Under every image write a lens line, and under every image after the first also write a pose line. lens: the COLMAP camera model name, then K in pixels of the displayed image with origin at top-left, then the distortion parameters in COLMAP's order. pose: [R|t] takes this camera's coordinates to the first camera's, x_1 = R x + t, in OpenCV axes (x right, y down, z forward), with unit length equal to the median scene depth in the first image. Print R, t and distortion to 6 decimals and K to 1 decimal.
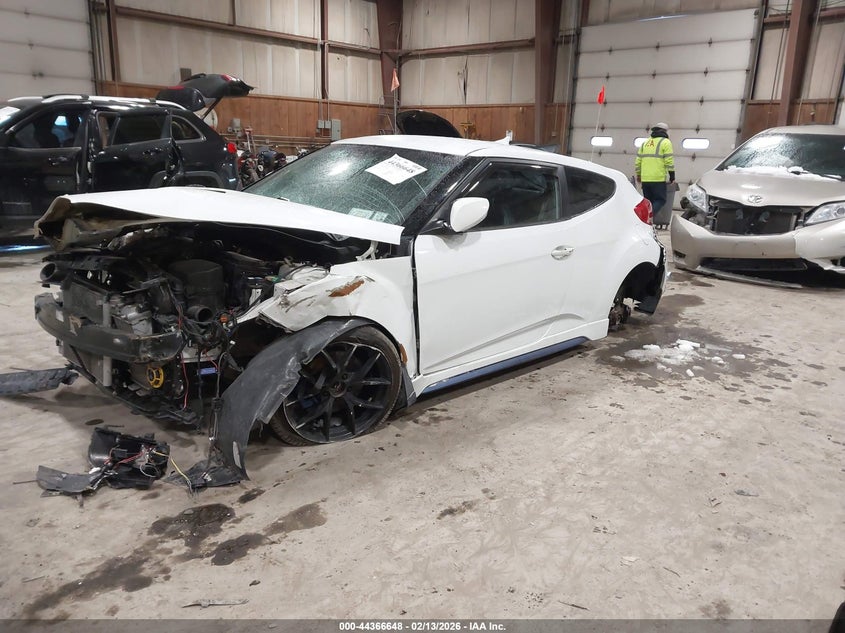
lens RADIAL K [[662.0, 0, 425.1], [0, 662.0, 313.5], [0, 0, 1]] dist [0.016244, -0.014454]
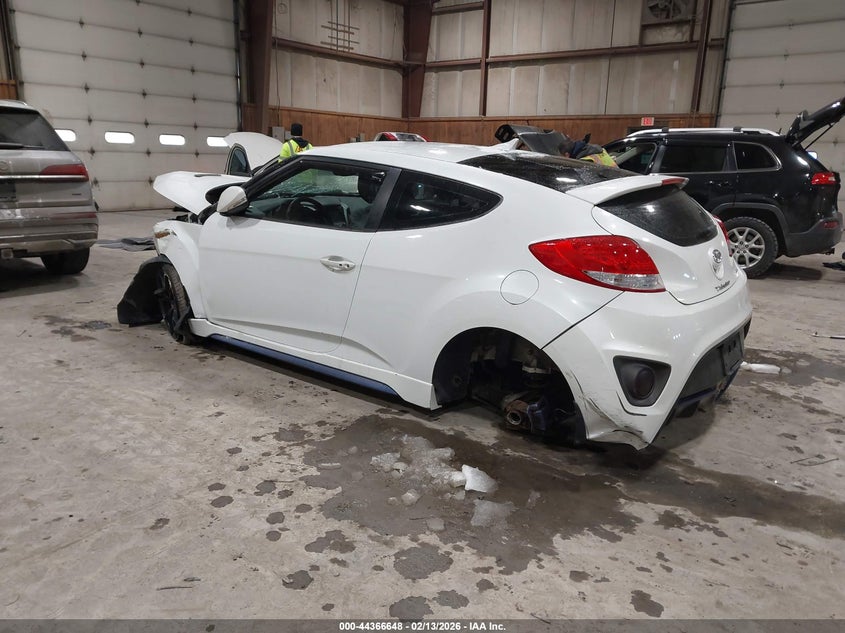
lens RADIAL K [[662.0, 0, 418.5], [0, 662.0, 310.2], [0, 0, 1]] dist [0.016244, -0.014454]
pose [[0.120150, 0.189070, -0.974585, 1.122666], [-0.275226, 0.949560, 0.150285, -0.201515], [0.953842, 0.250175, 0.166127, 1.012556]]
